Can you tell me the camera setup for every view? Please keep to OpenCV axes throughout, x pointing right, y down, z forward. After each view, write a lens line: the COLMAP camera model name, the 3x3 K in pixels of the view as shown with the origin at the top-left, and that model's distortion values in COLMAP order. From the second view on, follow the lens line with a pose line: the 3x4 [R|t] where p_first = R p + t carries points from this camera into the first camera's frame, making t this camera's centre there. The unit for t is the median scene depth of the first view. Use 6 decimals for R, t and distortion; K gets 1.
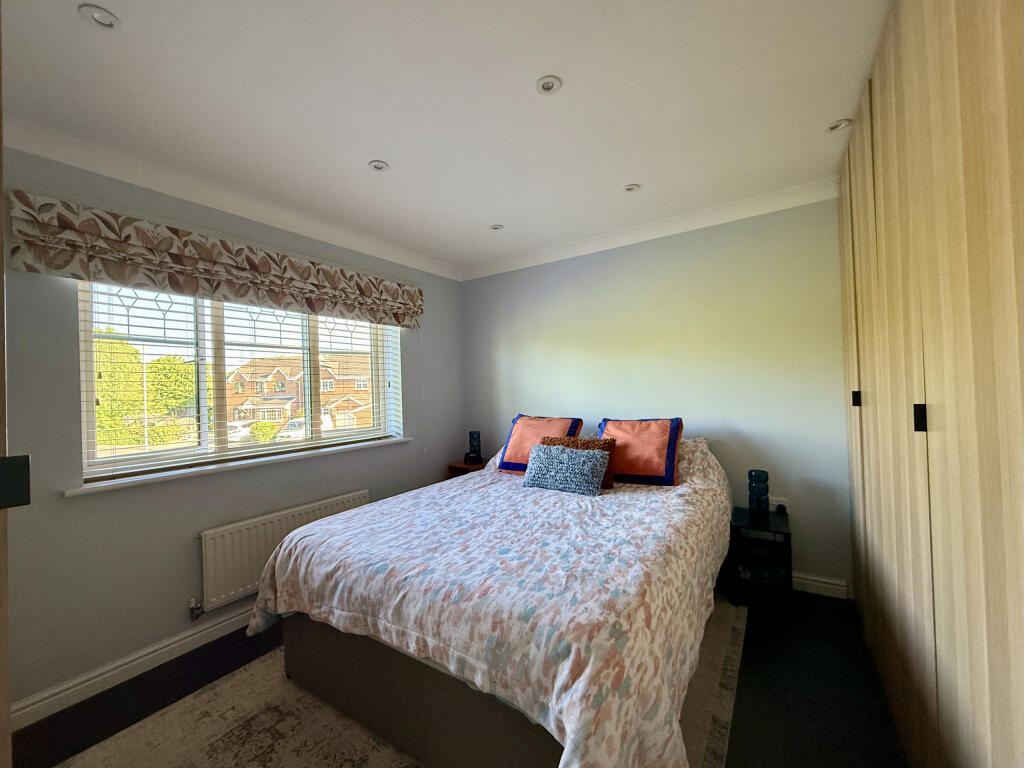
lens RADIAL K [[403.4, 0, 522.7], [0, 403.4, 388.6], [0, 0, 1]] dist [0.000455, 0.000118]
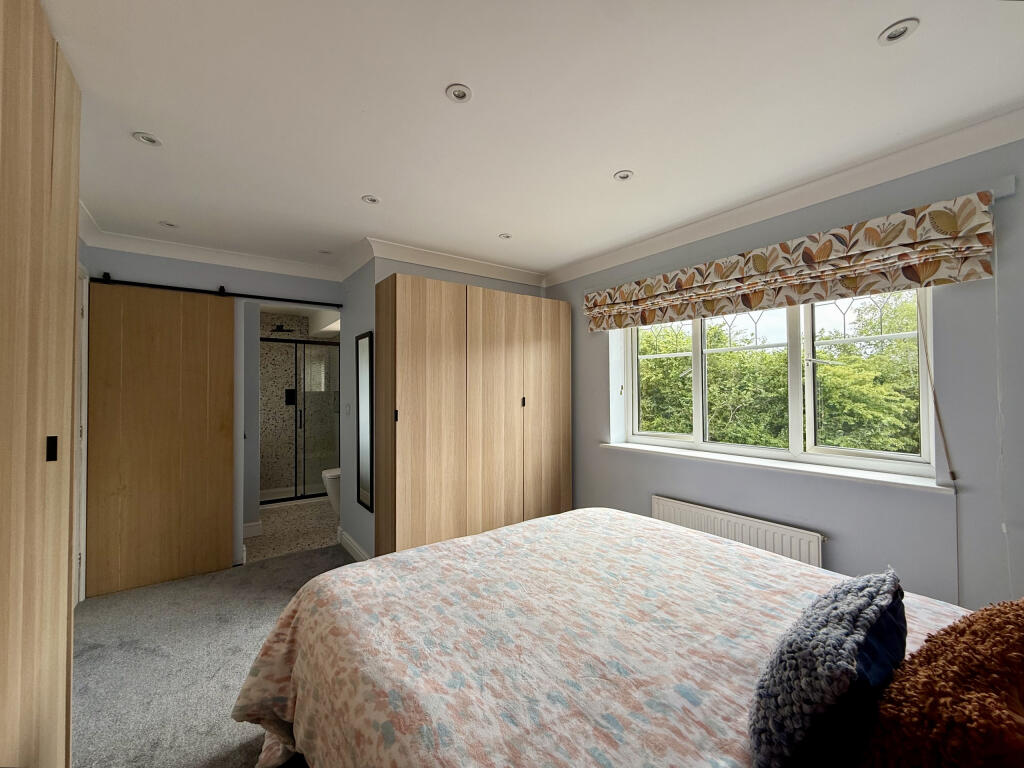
lens RADIAL K [[415.7, 0, 511.8], [0, 415.7, 378.6], [0, 0, 1]] dist [0.030519, -0.000017]
pose [[-0.362099, -0.010255, -0.932083, 0.501252], [-0.007038, 0.999941, -0.008267, -0.024780], [0.932113, 0.003566, -0.362150, 0.820464]]
